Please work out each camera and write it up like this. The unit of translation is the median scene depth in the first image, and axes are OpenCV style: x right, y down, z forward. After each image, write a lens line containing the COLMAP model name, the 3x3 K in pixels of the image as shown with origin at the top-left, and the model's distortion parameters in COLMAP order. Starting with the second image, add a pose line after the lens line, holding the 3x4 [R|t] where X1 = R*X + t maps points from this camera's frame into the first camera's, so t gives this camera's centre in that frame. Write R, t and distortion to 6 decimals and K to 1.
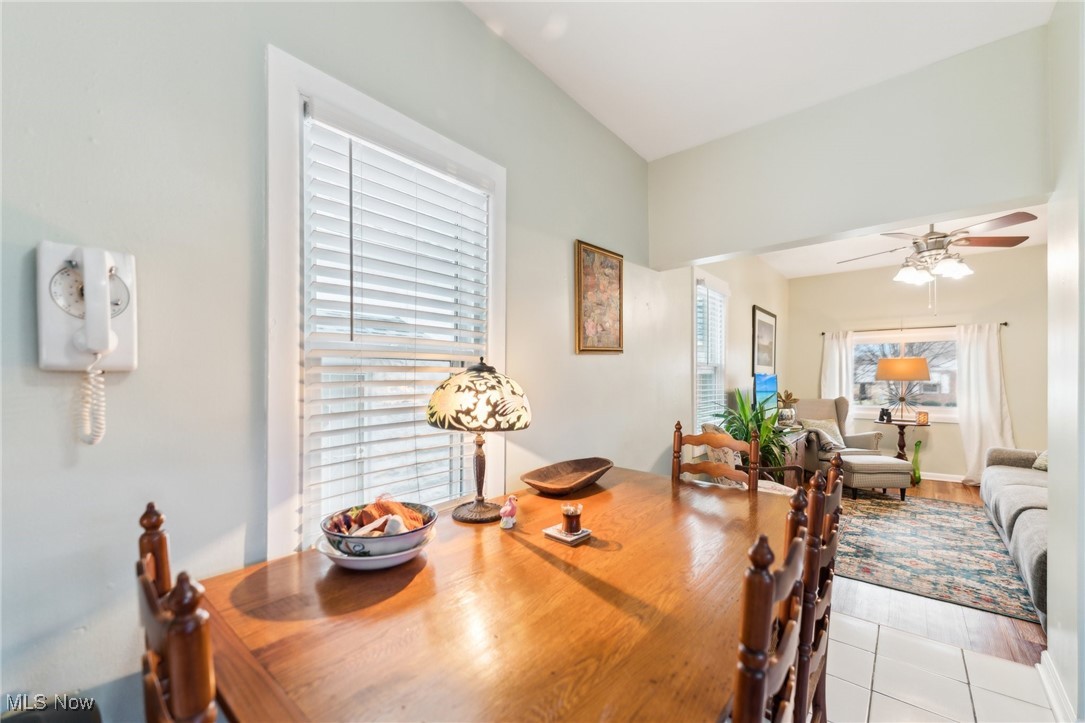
lens RADIAL K [[441.3, 0, 537.3], [0, 441.3, 374.5], [0, 0, 1]] dist [0.000852, -0.000111]
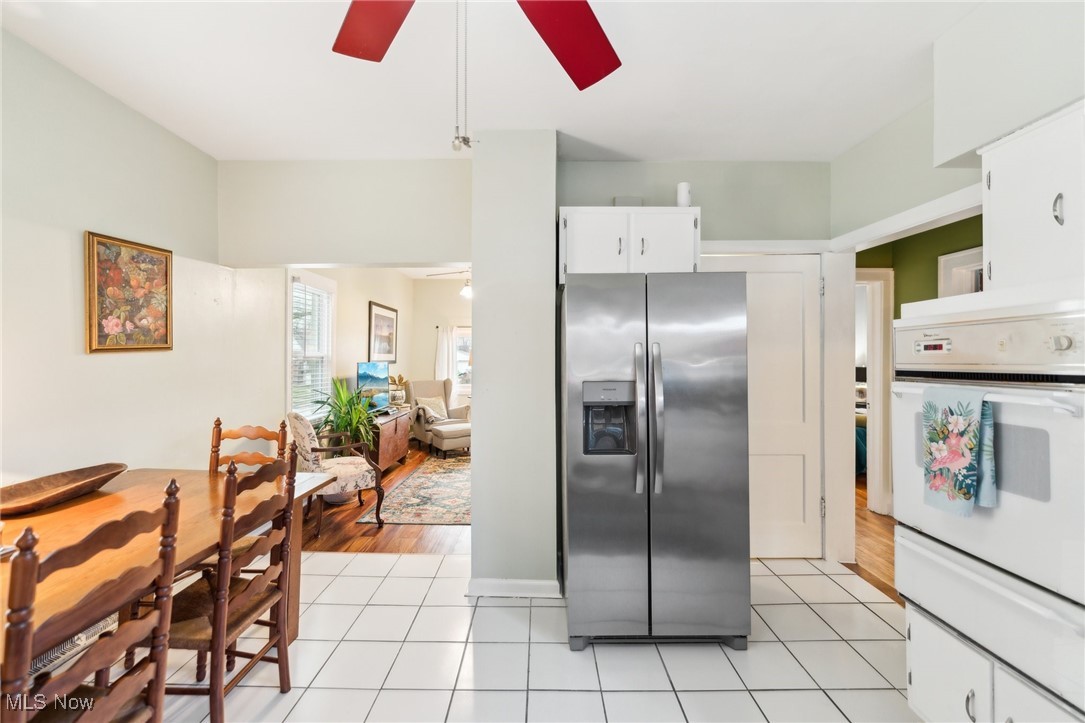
lens RADIAL K [[435.5, 0, 535.2], [0, 435.5, 352.4], [0, 0, 1]] dist [-0.000608, -0.000085]
pose [[0.771571, 0.010942, 0.636049, 0.142277], [-0.011611, 0.999928, -0.003117, -0.034948], [-0.636037, -0.004980, 0.771642, -0.182995]]
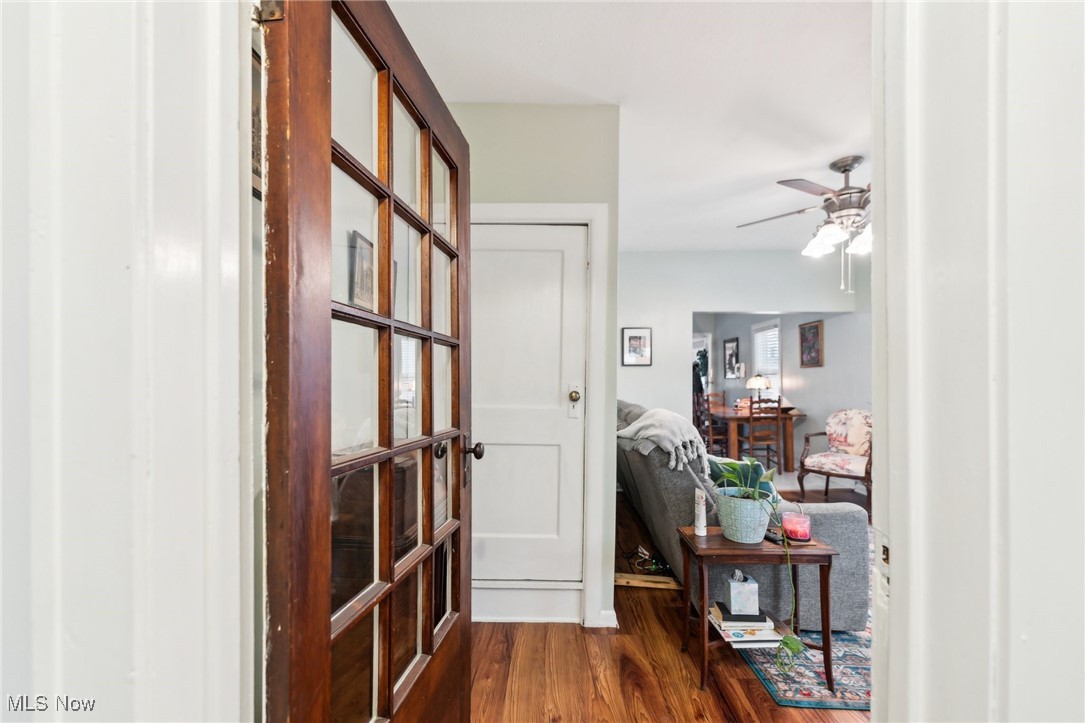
lens RADIAL K [[441.3, 0, 537.3], [0, 441.3, 374.5], [0, 0, 1]] dist [0.000852, -0.000111]
pose [[-0.787967, -0.005739, -0.615690, 1.774014], [0.004632, 0.999873, -0.015249, 0.012463], [0.615700, -0.014867, -0.787841, 1.271819]]
